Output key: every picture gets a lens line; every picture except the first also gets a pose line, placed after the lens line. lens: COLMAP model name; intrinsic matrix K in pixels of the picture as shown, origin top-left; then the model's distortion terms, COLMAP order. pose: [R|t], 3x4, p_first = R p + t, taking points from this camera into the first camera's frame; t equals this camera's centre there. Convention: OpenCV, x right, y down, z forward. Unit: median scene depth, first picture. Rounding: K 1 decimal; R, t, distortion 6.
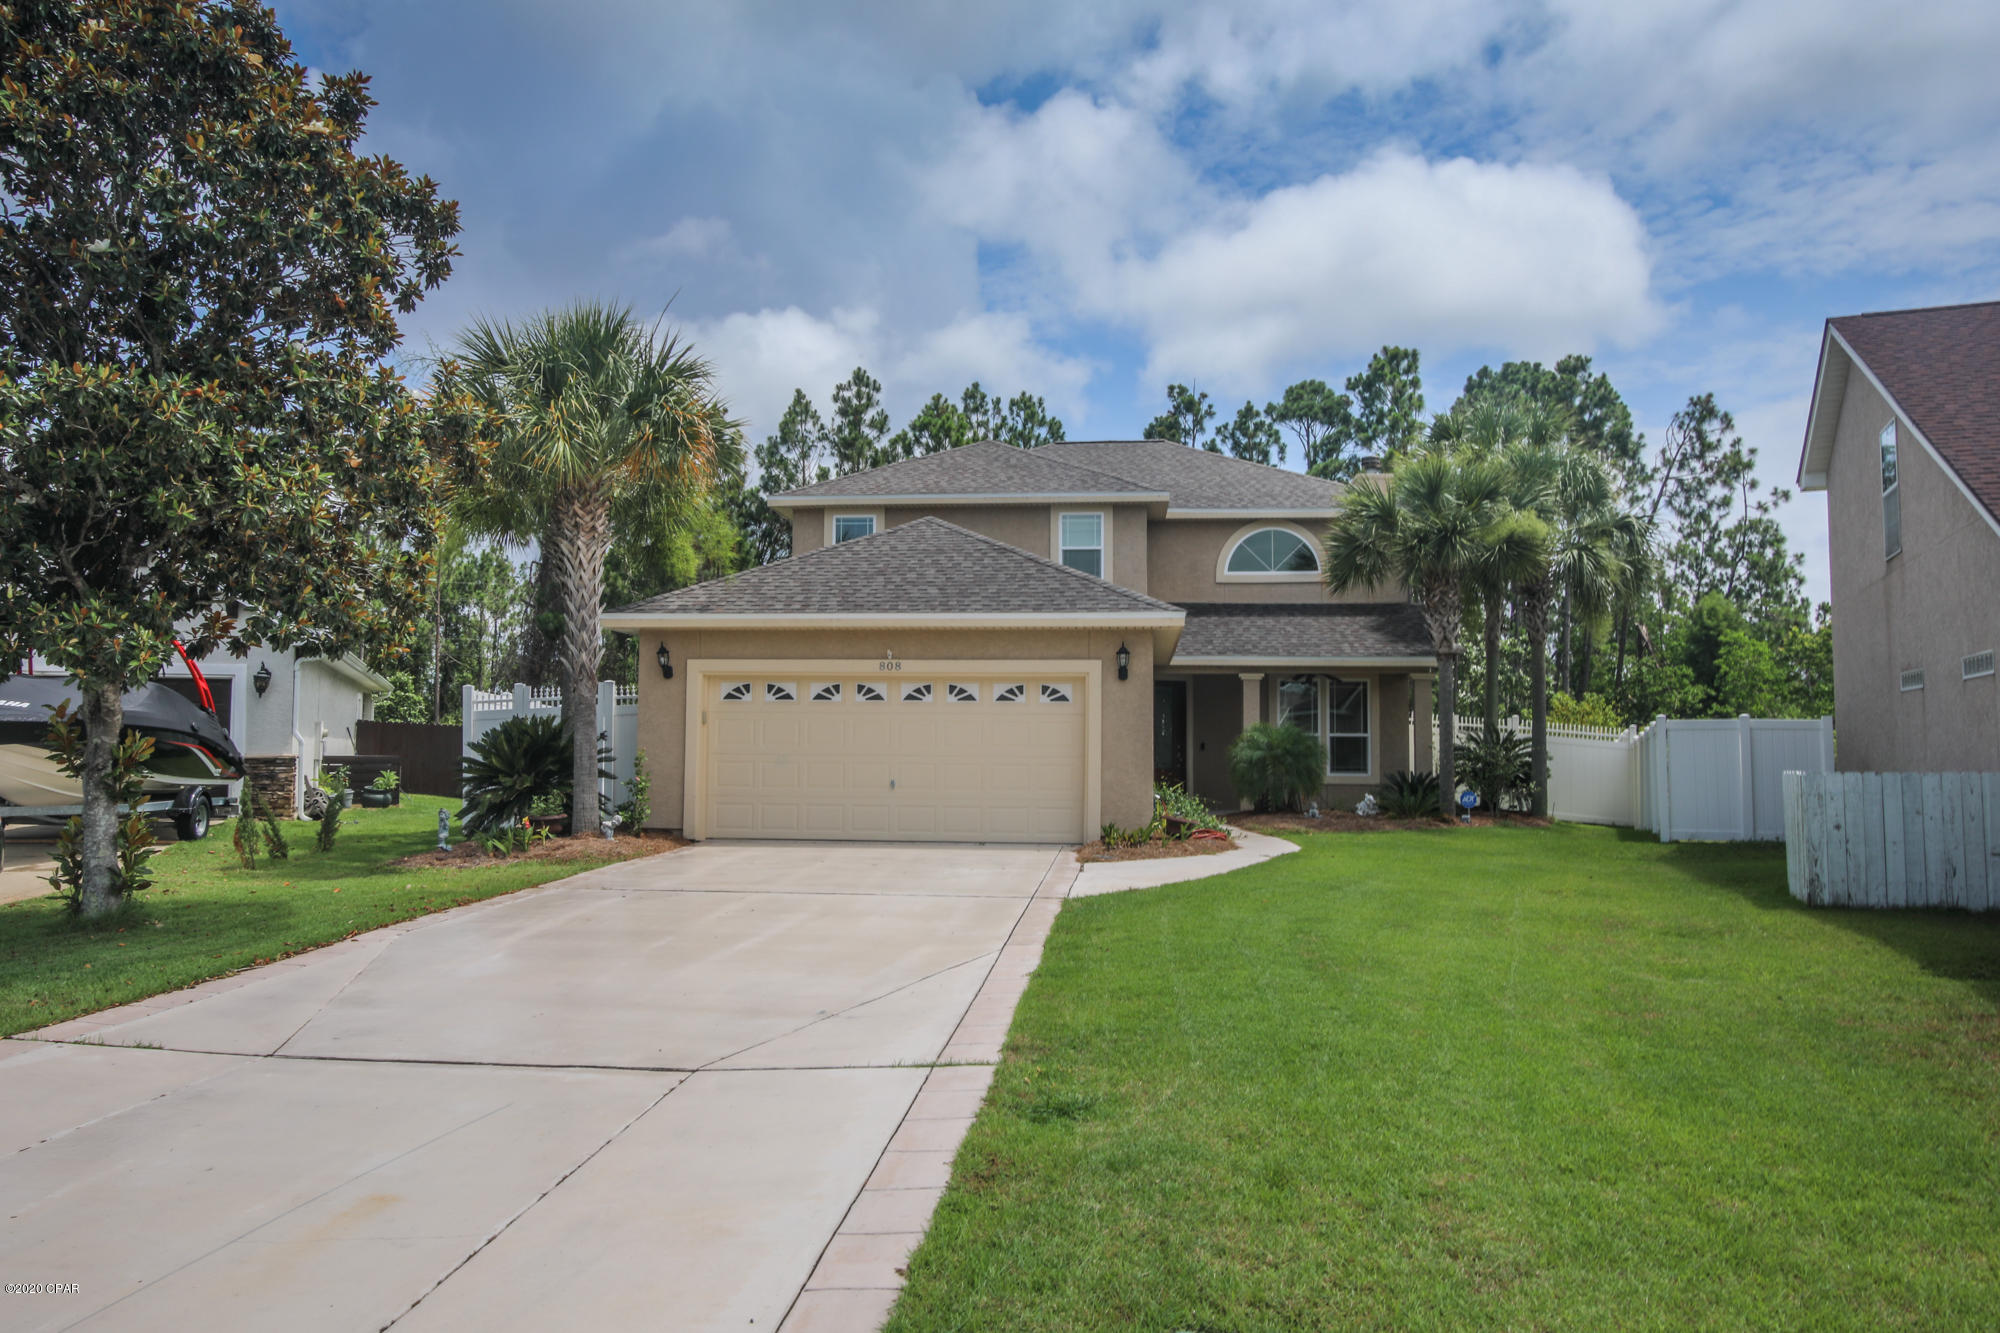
lens RADIAL K [[1376.2, 0, 1007.7], [0, 1376.2, 662.9], [0, 0, 1]] dist [-0.011610, 0.000952]
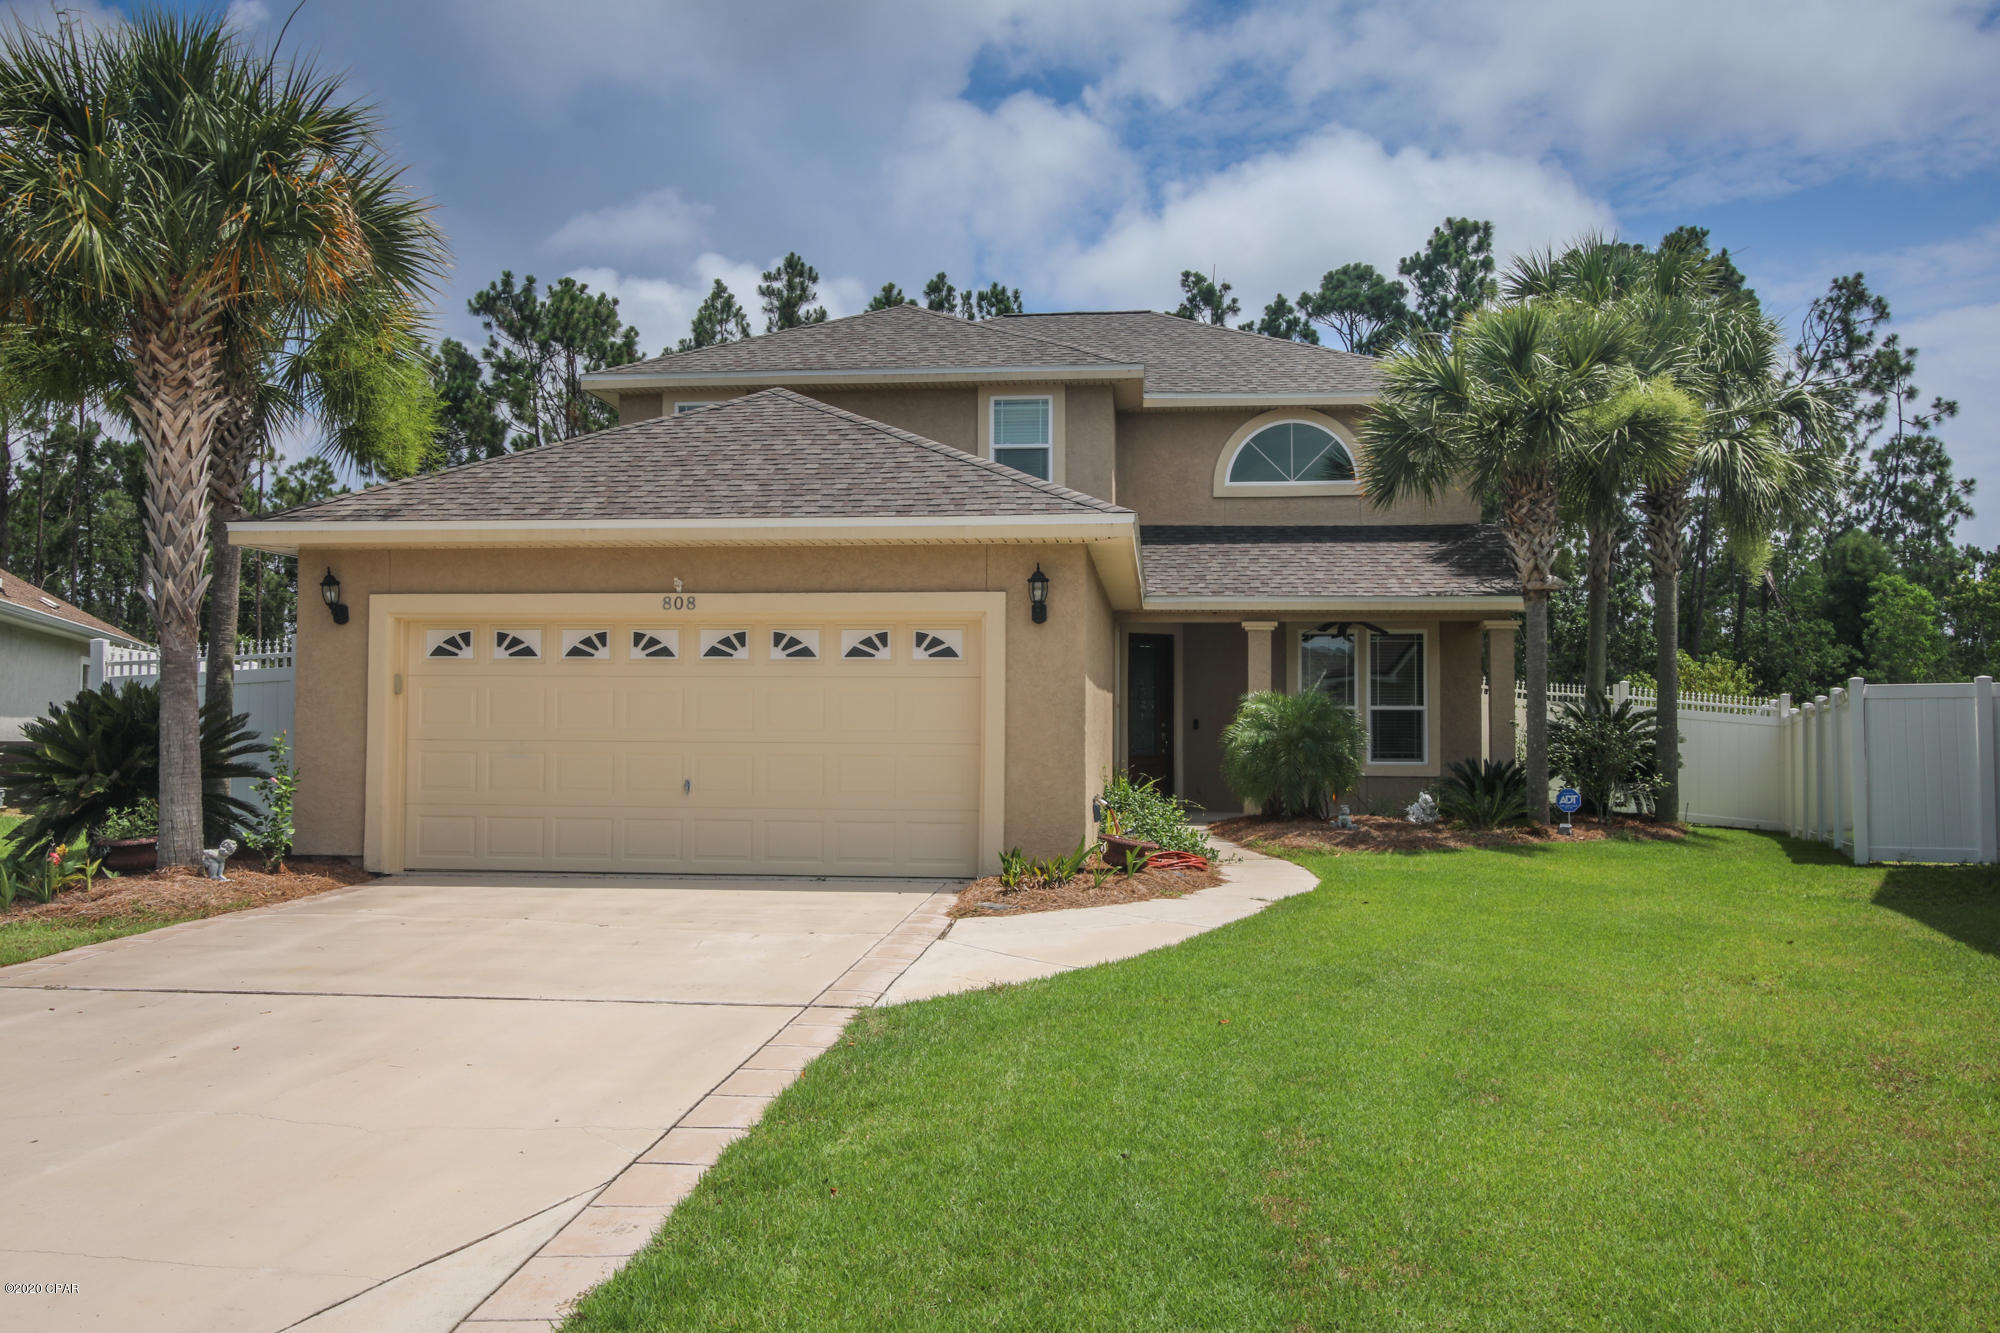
lens RADIAL K [[1584.9, 0, 1012.4], [0, 1584.9, 665.2], [0, 0, 1]] dist [-0.003314, 0.010836]
pose [[0.999997, -0.002531, 0.000155, 0.053261], [0.002526, 0.999678, 0.025235, 0.009786], [-0.000219, -0.025234, 0.999682, 0.196208]]
